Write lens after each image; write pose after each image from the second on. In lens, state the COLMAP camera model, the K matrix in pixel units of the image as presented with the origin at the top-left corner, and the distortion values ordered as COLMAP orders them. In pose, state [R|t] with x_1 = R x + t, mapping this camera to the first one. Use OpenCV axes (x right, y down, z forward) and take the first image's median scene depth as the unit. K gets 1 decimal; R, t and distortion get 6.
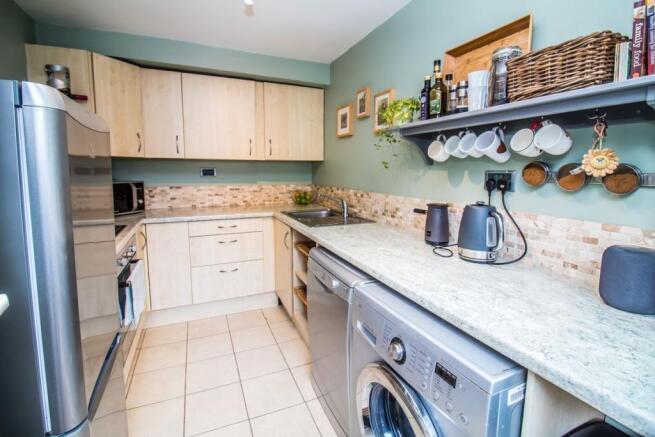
lens RADIAL K [[304.2, 0, 326.8], [0, 304.2, 206.2], [0, 0, 1]] dist [-0.014220, -0.000601]
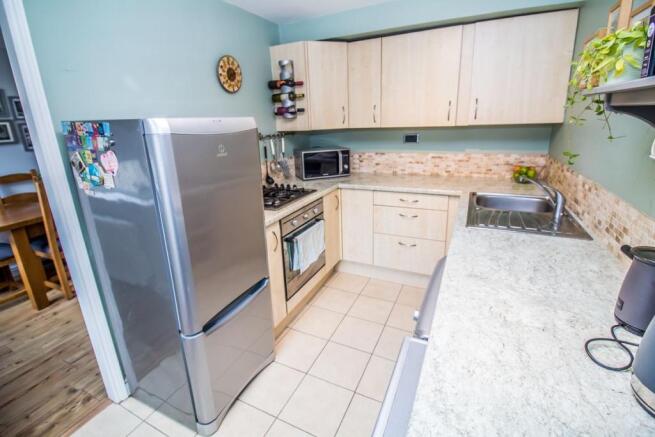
lens RADIAL K [[304.2, 0, 326.8], [0, 304.2, 206.2], [0, 0, 1]] dist [-0.014220, -0.000601]
pose [[0.639512, 0.181936, -0.746942, 0.207994], [-0.047454, 0.979083, 0.197850, -0.084709], [0.767315, -0.091082, 0.634769, 0.176046]]
